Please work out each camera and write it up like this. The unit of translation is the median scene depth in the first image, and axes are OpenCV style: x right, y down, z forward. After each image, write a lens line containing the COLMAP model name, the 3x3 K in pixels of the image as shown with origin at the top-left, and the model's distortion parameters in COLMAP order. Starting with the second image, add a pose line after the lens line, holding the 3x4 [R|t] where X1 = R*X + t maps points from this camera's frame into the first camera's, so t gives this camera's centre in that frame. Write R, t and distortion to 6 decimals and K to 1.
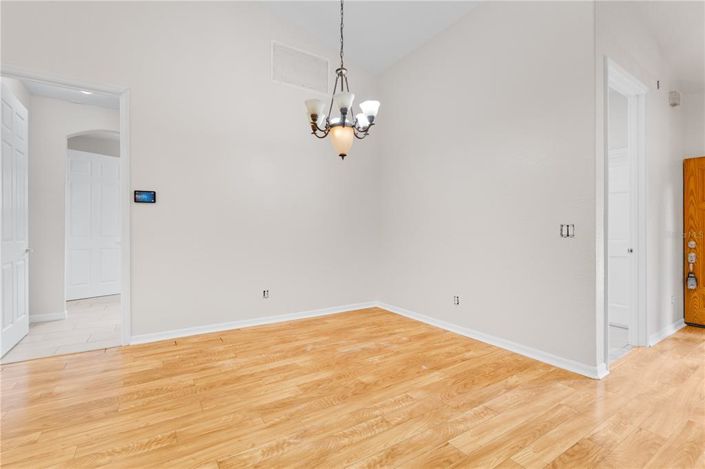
lens RADIAL K [[317.5, 0, 352.5], [0, 317.5, 234.5], [0, 0, 1]] dist [-0.000972, 0.000293]
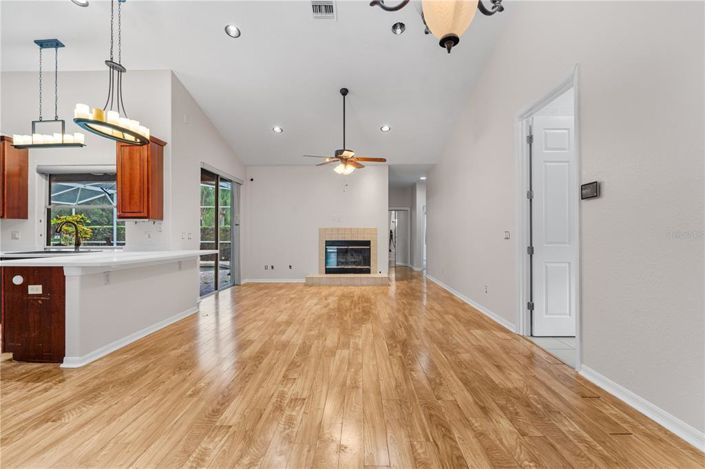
lens RADIAL K [[317.5, 0, 352.5], [0, 317.5, 234.5], [0, 0, 1]] dist [-0.000972, 0.000293]
pose [[-0.562032, -0.005702, -0.827096, 0.362483], [-0.005734, 0.999979, -0.002997, -0.007502], [0.827096, 0.003058, -0.562053, 1.121924]]
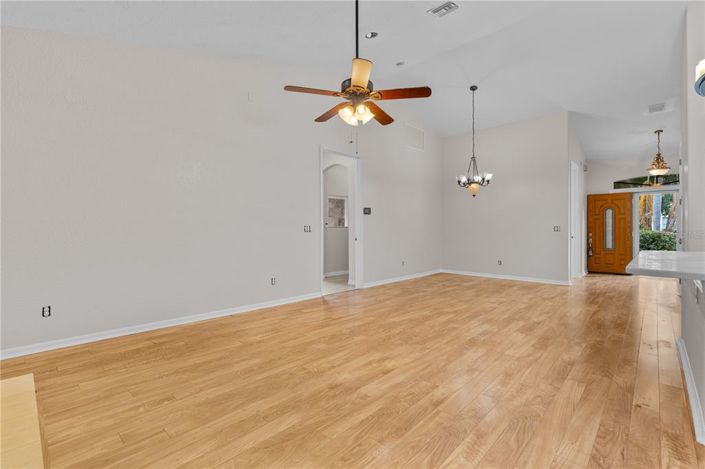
lens RADIAL K [[321.2, 0, 350.3], [0, 321.2, 232.2], [0, 0, 1]] dist [-0.001651, 0.000116]
pose [[0.971948, -0.004446, 0.235152, -1.422473], [0.003731, 0.999987, 0.003482, 0.001127], [-0.235165, -0.002507, 0.971952, -1.014287]]
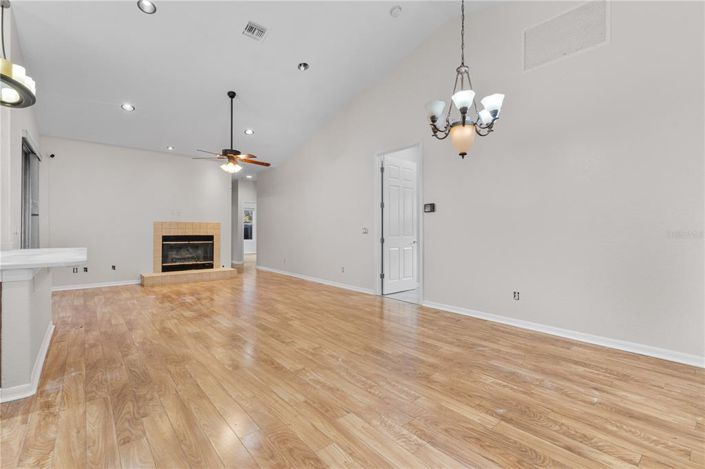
lens RADIAL K [[321.2, 0, 350.3], [0, 321.2, 232.2], [0, 0, 1]] dist [-0.001651, 0.000116]
pose [[0.121940, 0.002028, -0.992535, 0.916904], [-0.009214, 0.999957, 0.000911, -0.004287], [0.992495, 0.009034, 0.121954, 0.532709]]
